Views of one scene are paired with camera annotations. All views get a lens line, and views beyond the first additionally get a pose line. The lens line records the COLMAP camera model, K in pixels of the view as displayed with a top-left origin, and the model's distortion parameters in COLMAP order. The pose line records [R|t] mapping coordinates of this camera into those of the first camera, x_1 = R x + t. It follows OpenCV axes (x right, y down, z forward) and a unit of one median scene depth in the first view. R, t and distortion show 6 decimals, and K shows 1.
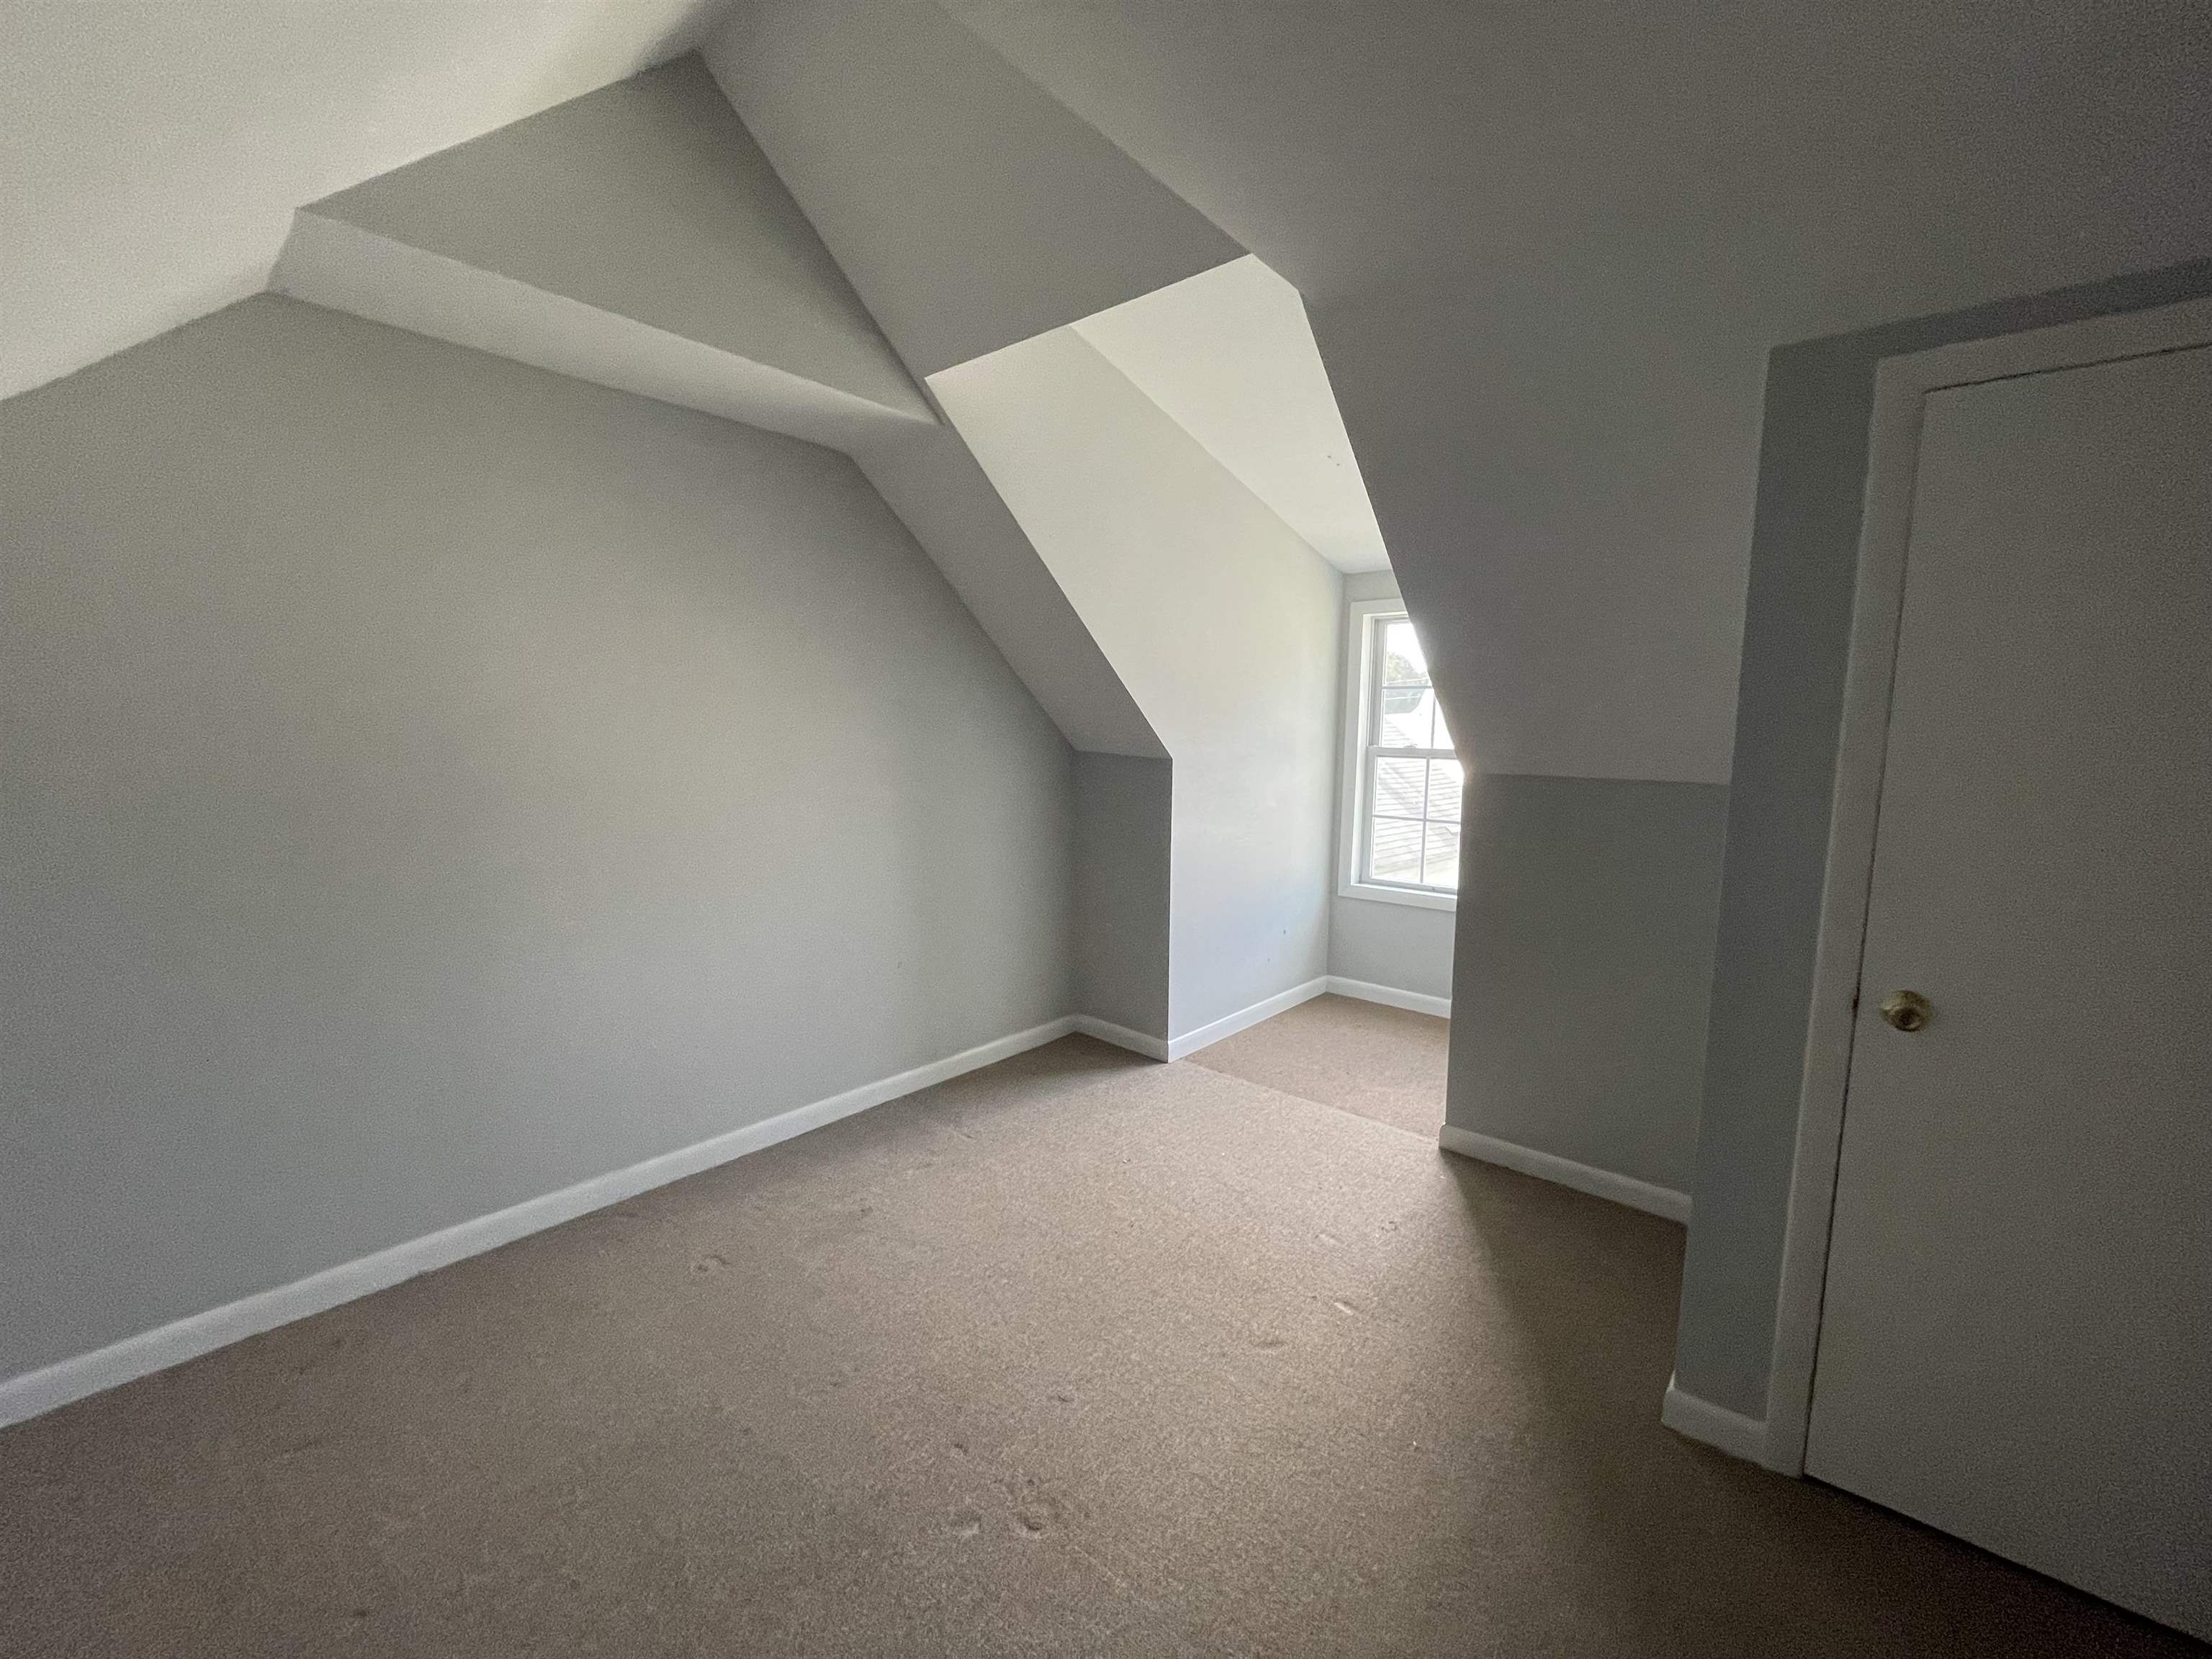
lens RADIAL K [[889.3, 0, 1102.2], [0, 889.3, 819.1], [0, 0, 1]] dist [-0.001407, -0.000622]
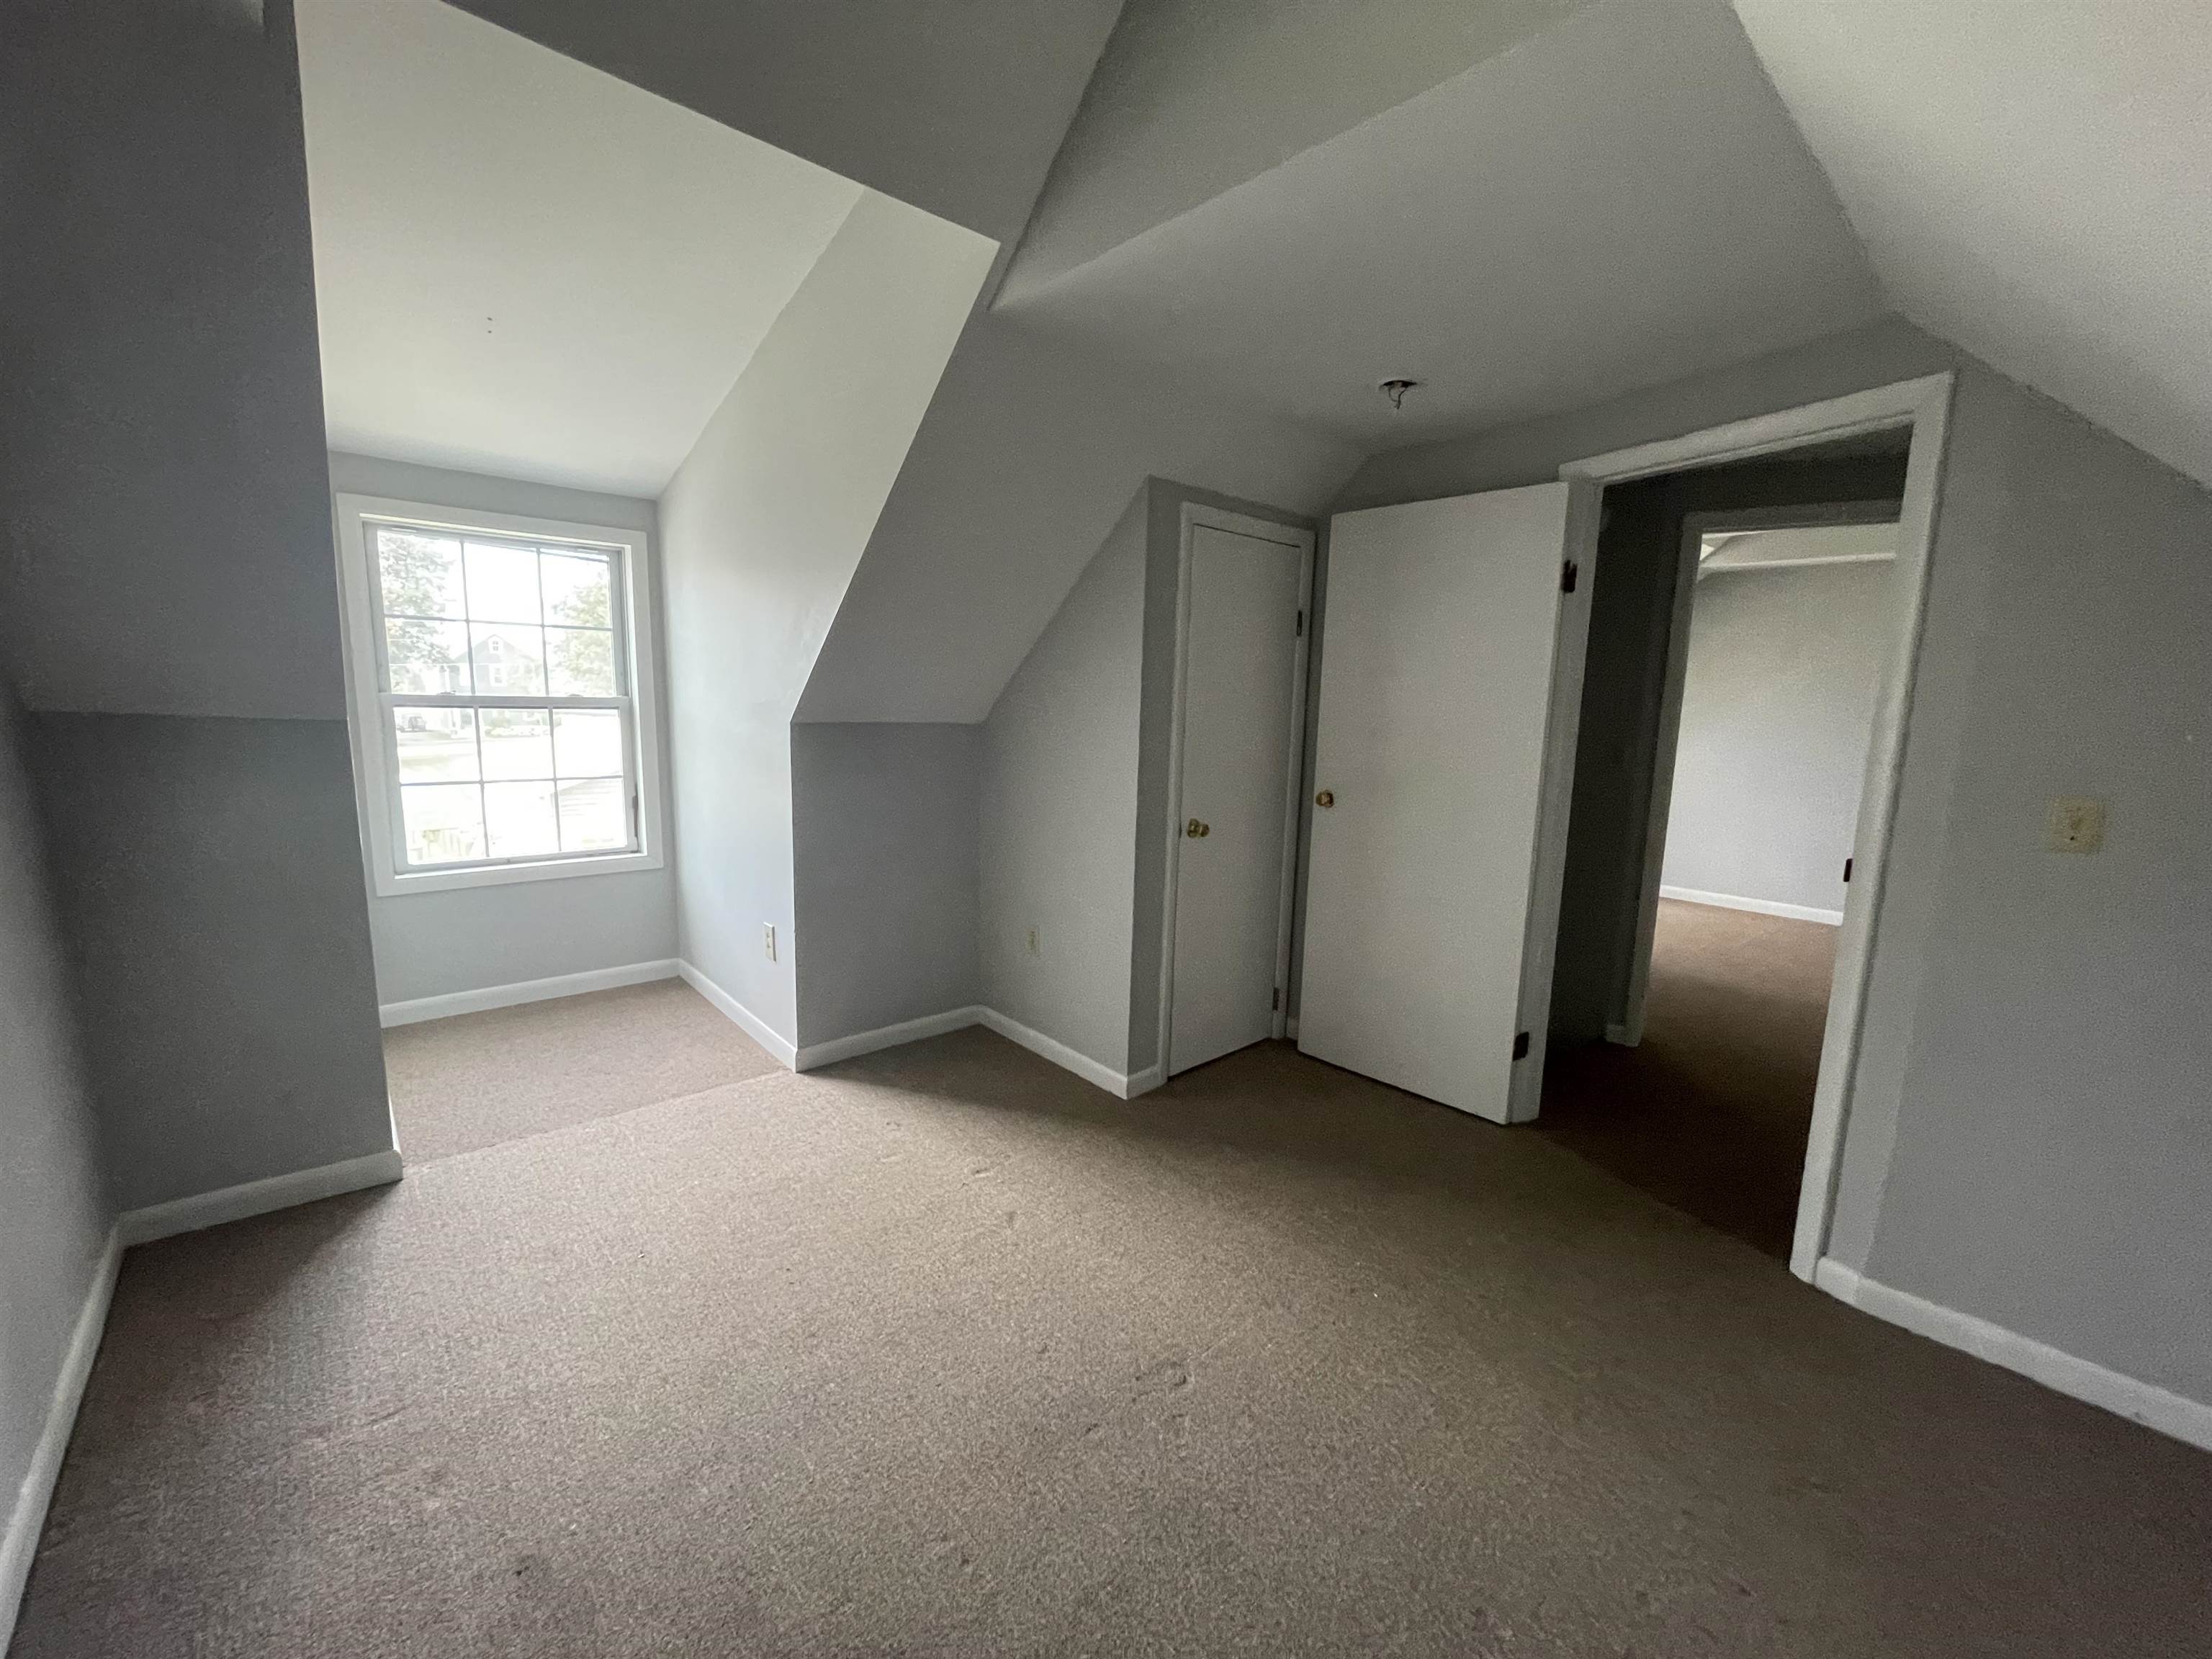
lens RADIAL K [[889.3, 0, 1101.9], [0, 889.3, 828.6], [0, 0, 1]] dist [-0.001407, -0.000622]
pose [[0.141274, -0.162408, 0.976558, -0.482716], [0.076050, 0.985317, 0.152863, -0.050364], [-0.987045, 0.052671, 0.151551, 0.379271]]
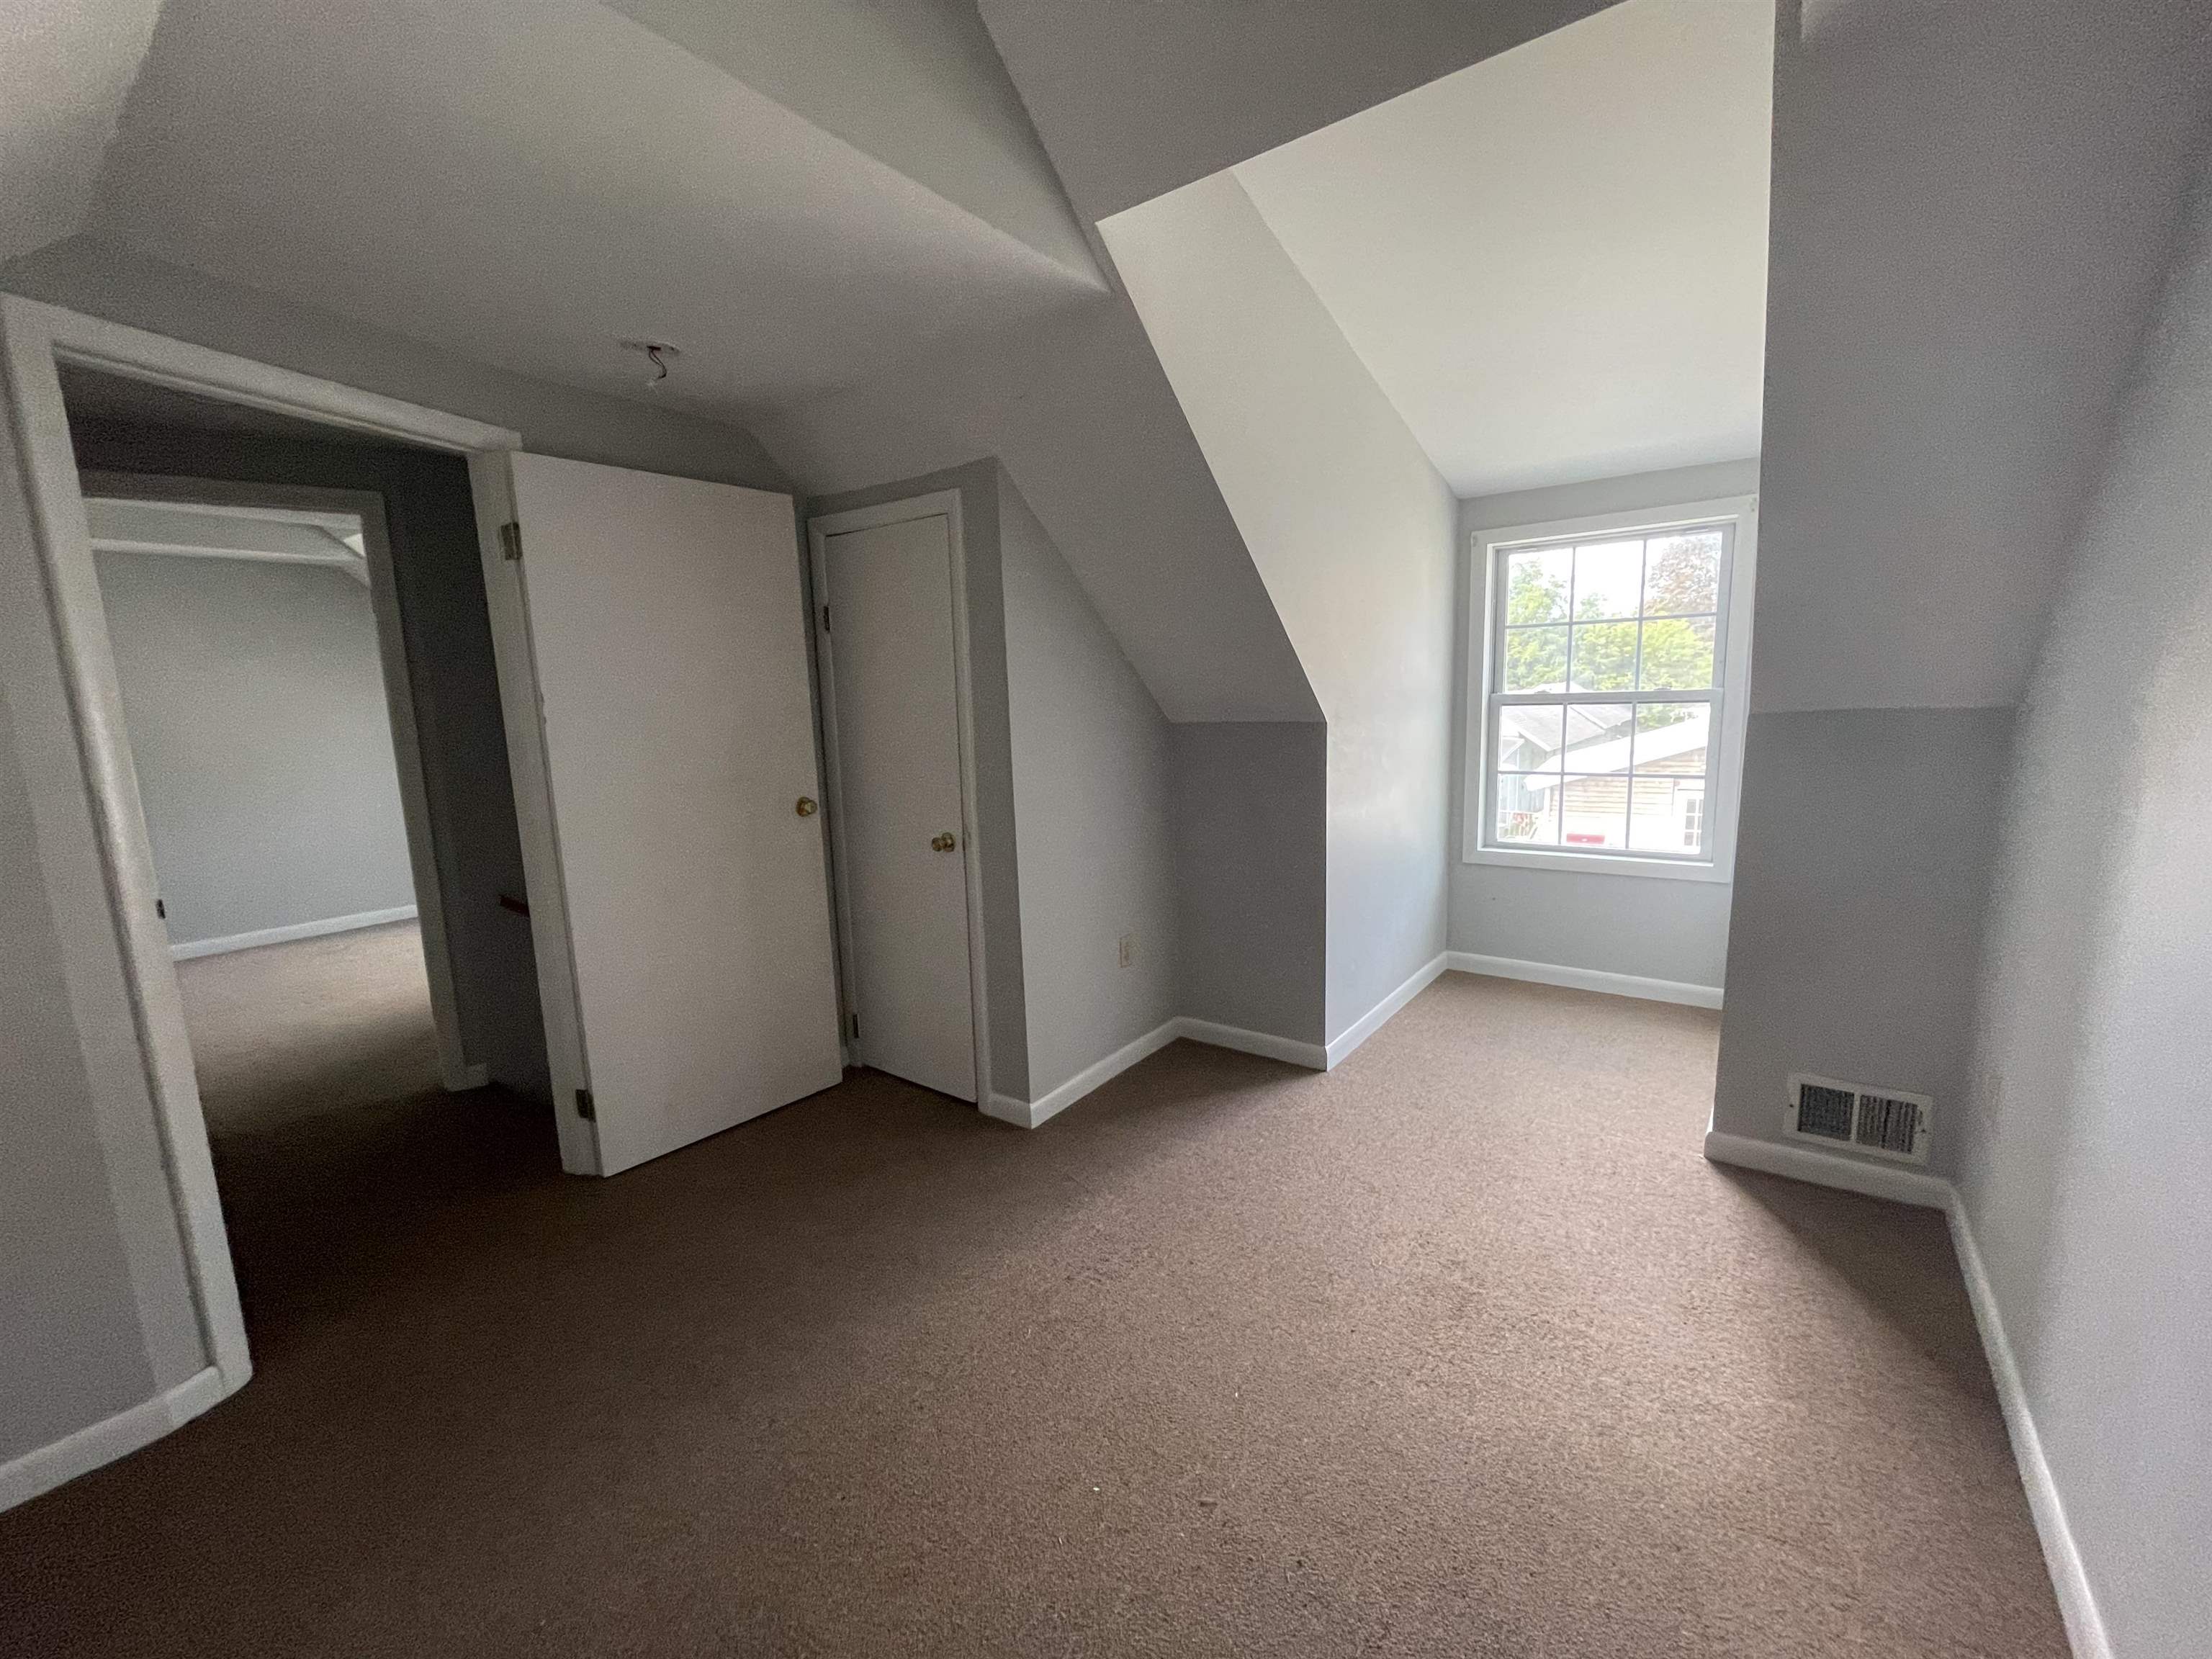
lens RADIAL K [[889.3, 0, 1104.3], [0, 889.3, 820.8], [0, 0, 1]] dist [-0.001407, -0.000622]
pose [[0.995229, -0.059896, 0.077016, -0.201996], [0.056630, 0.997429, 0.043908, -0.020438], [-0.079448, -0.039337, 0.996063, 0.171703]]
